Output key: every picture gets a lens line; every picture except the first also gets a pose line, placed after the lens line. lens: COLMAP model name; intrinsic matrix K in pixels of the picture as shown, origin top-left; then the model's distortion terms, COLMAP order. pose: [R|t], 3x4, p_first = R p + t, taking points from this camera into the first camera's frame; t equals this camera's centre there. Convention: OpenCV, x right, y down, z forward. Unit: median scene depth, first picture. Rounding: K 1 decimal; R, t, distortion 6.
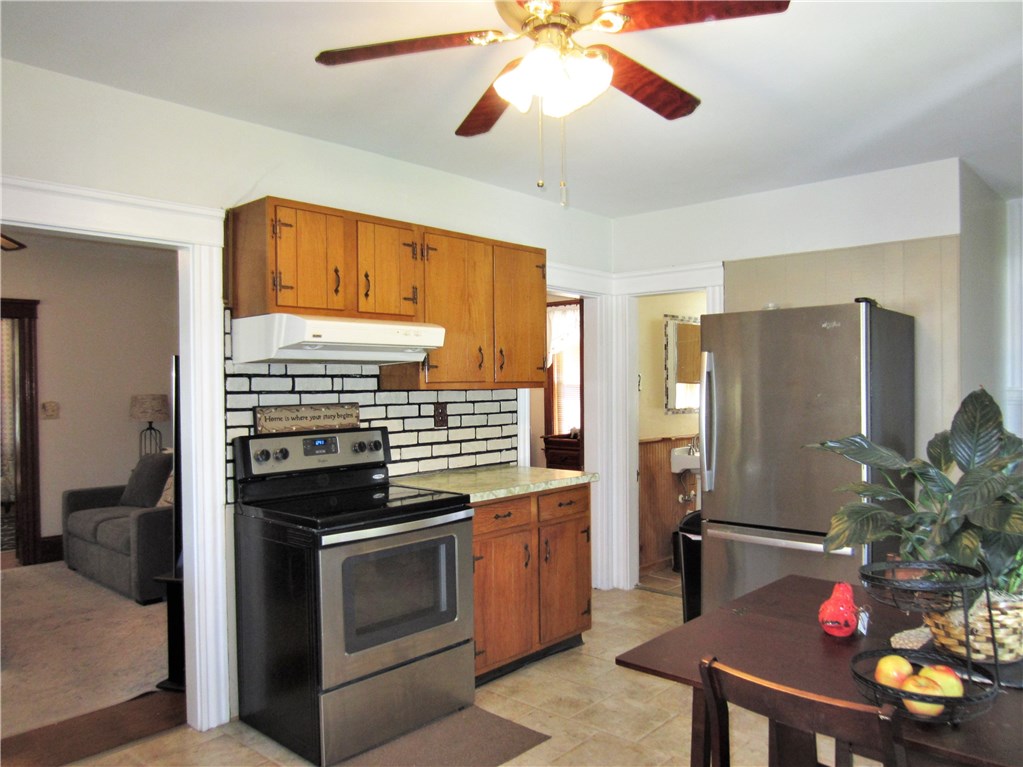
lens RADIAL K [[756.5, 0, 512.0], [0, 756.5, 388.1], [0, 0, 1]] dist [-0.025792, 0.000725]
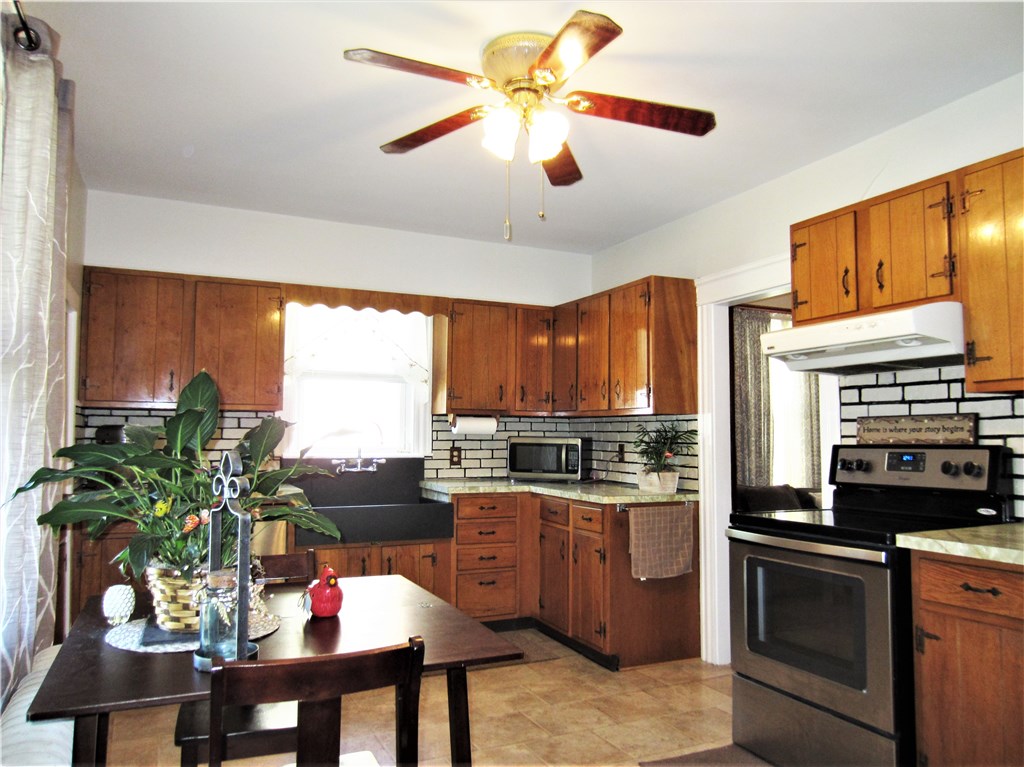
lens RADIAL K [[757.3, 0, 513.5], [0, 757.3, 381.4], [0, 0, 1]] dist [-0.025792, 0.000725]
pose [[-0.394036, -0.060046, -0.917131, 0.737578], [-0.007453, 0.998040, -0.062142, 0.040733], [0.919065, -0.017651, -0.393711, 0.923919]]
